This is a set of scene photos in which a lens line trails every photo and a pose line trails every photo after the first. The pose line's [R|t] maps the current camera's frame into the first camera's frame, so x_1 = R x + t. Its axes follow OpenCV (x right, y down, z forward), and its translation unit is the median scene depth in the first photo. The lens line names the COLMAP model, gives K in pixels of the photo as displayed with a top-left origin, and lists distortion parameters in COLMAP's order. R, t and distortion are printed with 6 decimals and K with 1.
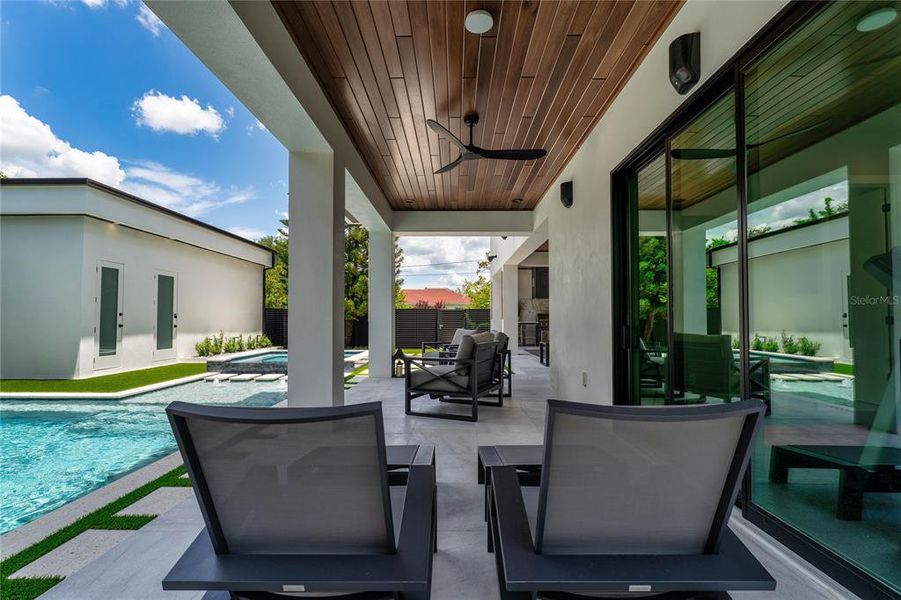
lens RADIAL K [[457.1, 0, 446.3], [0, 457.1, 307.0], [0, 0, 1]] dist [-0.004971, -0.000805]
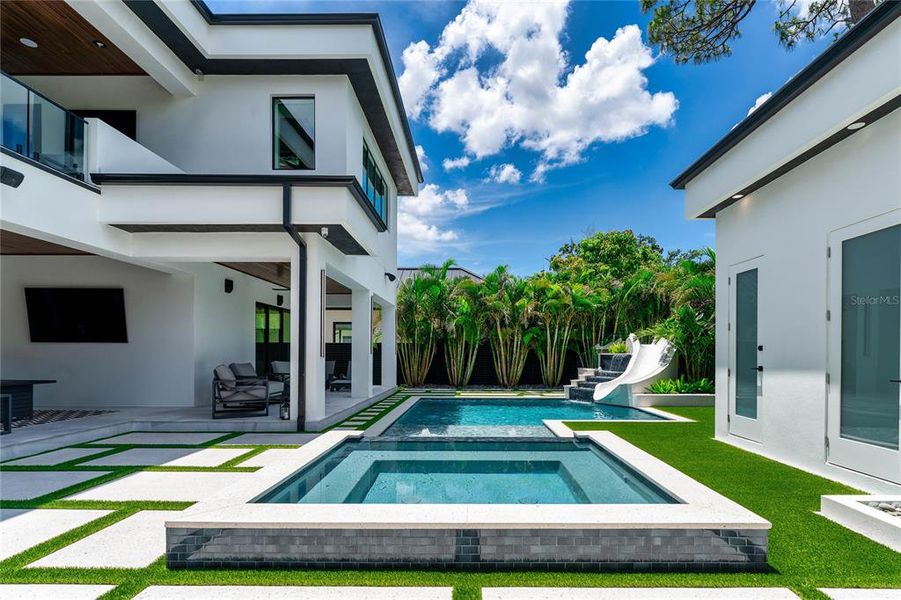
lens RADIAL K [[454.3, 0, 462.7], [0, 454.3, 355.6], [0, 0, 1]] dist [-0.001654, -0.000753]
pose [[-0.999924, -0.007305, 0.009962, -0.384978], [-0.007529, 0.999715, -0.022648, 0.041638], [-0.009794, -0.022721, -0.999694, 1.626096]]
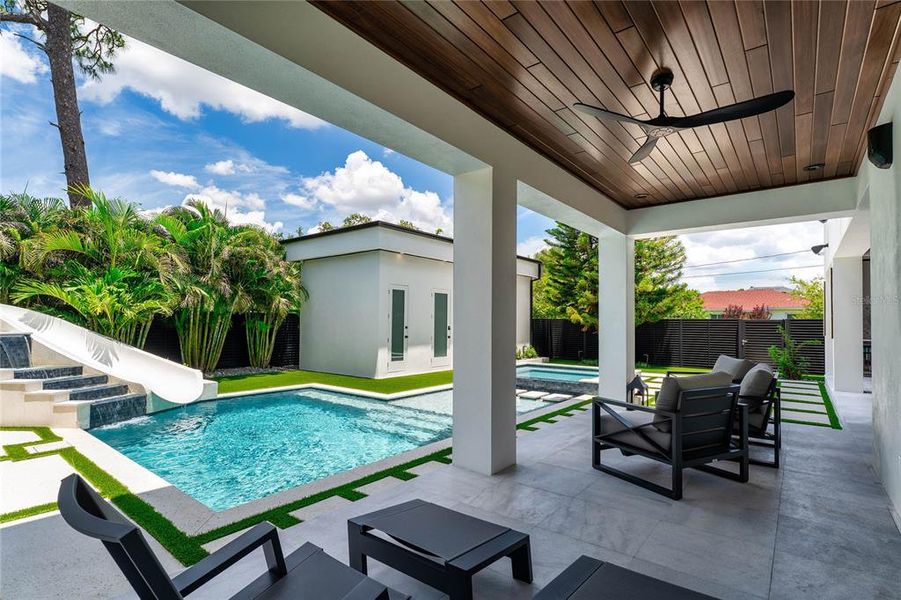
lens RADIAL K [[457.1, 0, 446.3], [0, 457.1, 307.0], [0, 0, 1]] dist [-0.004971, -0.000805]
pose [[0.762443, -0.013497, -0.646915, 0.165486], [0.016376, 0.999865, -0.001560, -0.036854], [0.646848, -0.009404, 0.762561, 0.146044]]
